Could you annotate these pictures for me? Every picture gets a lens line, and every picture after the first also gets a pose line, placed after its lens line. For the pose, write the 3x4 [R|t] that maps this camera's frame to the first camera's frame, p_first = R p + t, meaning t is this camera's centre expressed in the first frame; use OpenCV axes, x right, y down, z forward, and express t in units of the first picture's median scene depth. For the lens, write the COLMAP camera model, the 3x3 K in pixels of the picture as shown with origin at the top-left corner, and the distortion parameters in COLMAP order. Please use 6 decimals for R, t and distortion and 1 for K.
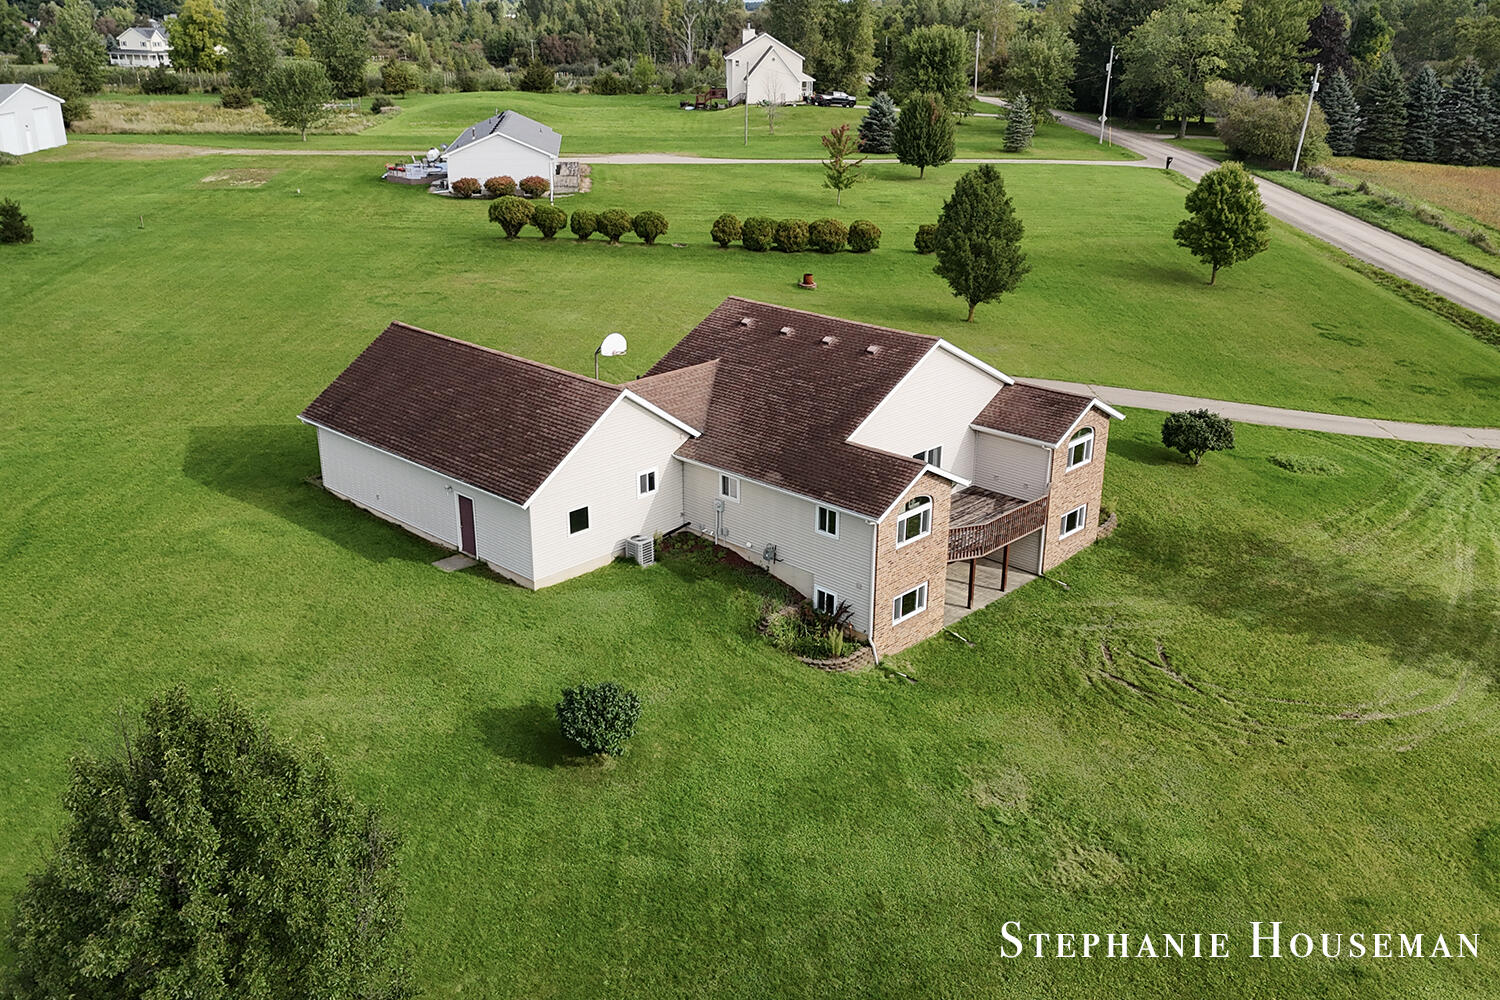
lens RADIAL K [[1296.1, 0, 750.0], [0, 1296.1, 500.0], [0, 0, 1]] dist [0.011995, -0.001451]
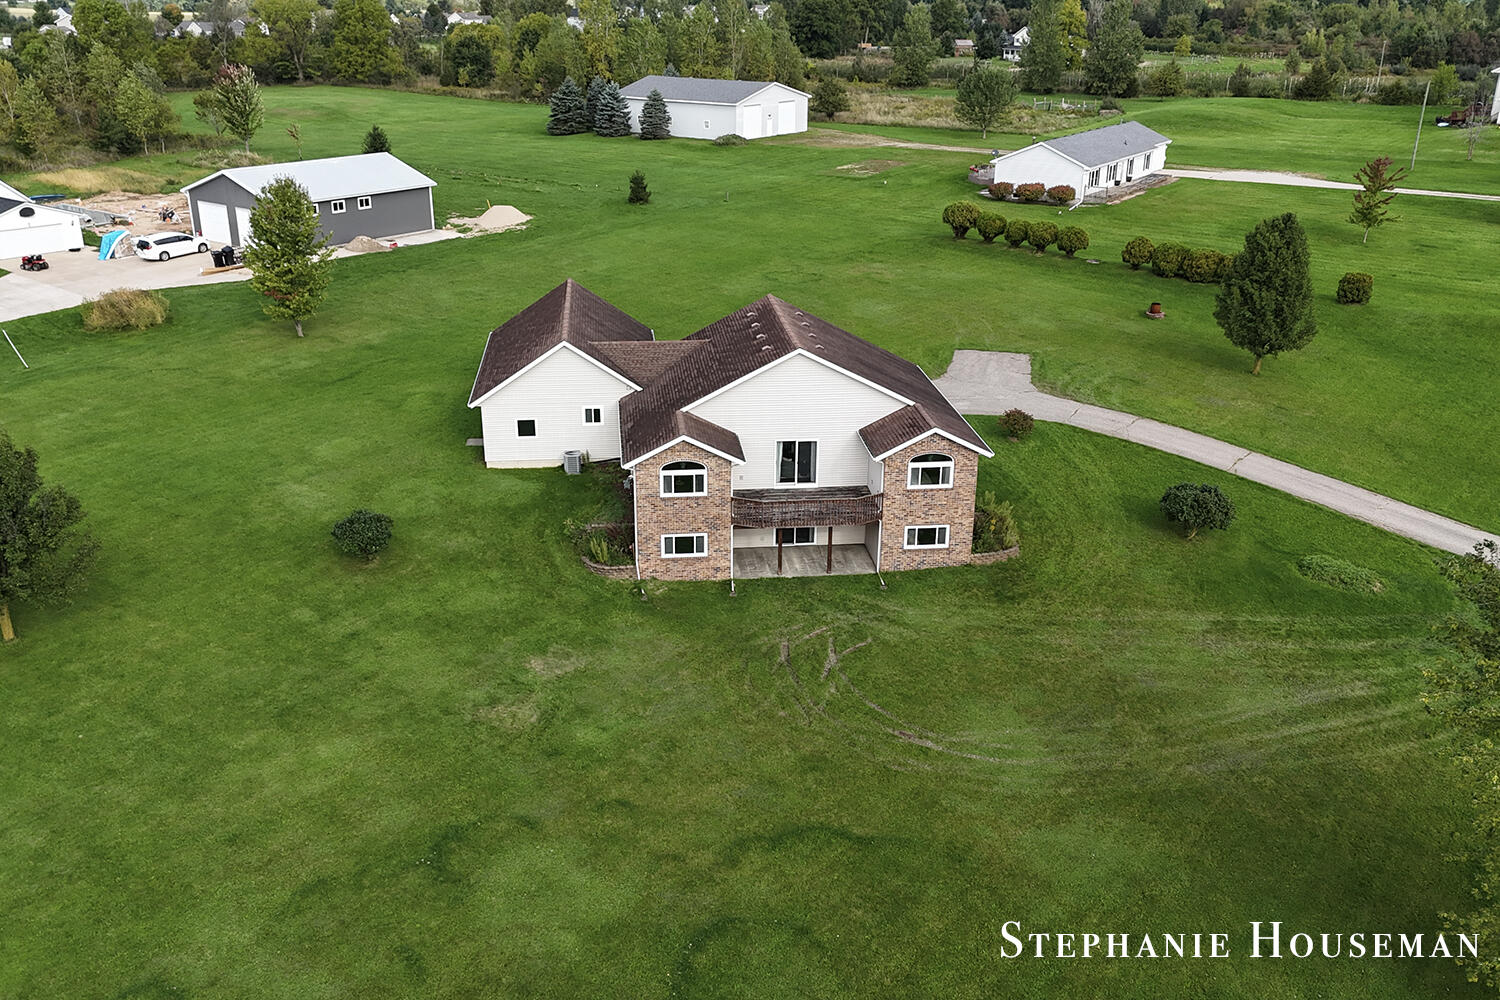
lens RADIAL K [[1296.1, 0, 750.0], [0, 1296.1, 500.0], [0, 0, 1]] dist [0.011995, -0.001451]
pose [[0.746328, 0.233476, -0.623284, 0.473103], [-0.227510, 0.969537, 0.090757, -0.045889], [0.625486, 0.074069, 0.776711, 0.030705]]
